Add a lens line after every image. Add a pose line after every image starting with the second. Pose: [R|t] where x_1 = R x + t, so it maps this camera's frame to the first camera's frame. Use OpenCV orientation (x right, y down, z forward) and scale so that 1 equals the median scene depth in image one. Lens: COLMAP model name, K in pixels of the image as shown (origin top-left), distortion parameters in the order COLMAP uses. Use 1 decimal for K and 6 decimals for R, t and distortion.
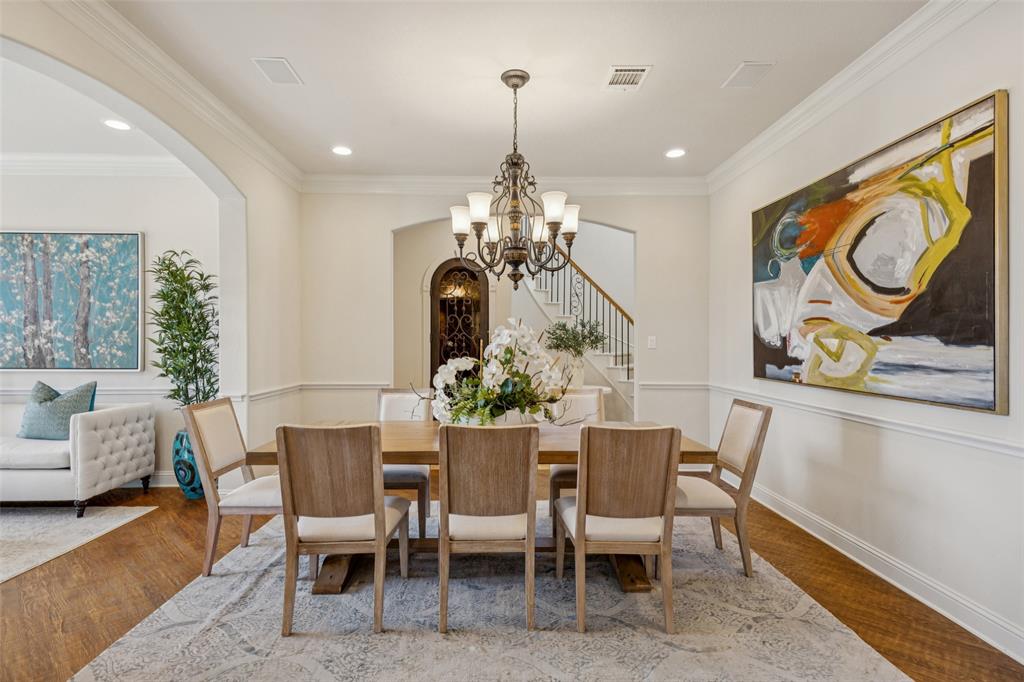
lens RADIAL K [[507.8, 0, 514.3], [0, 507.8, 340.5], [0, 0, 1]] dist [0.001190, 0.000024]
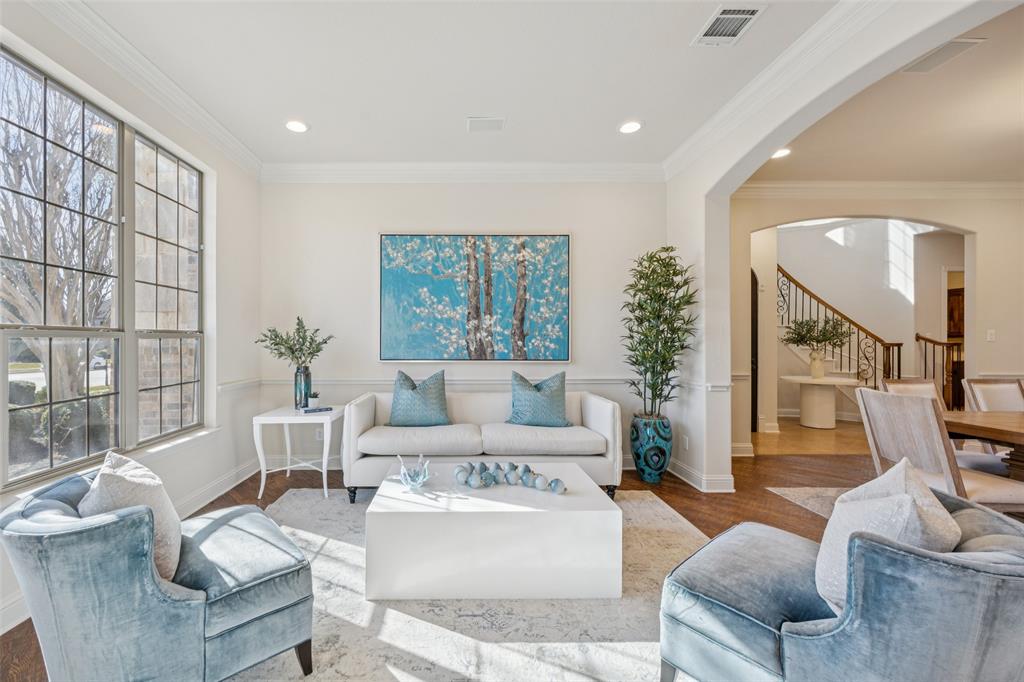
lens RADIAL K [[396.0, 0, 501.0], [0, 396.0, 340.6], [0, 0, 1]] dist [-0.004358, -0.000445]
pose [[0.999535, -0.002100, -0.030415, -0.864293], [0.002286, 0.999979, 0.006110, 0.009007], [0.030402, -0.006177, 0.999519, 0.153916]]
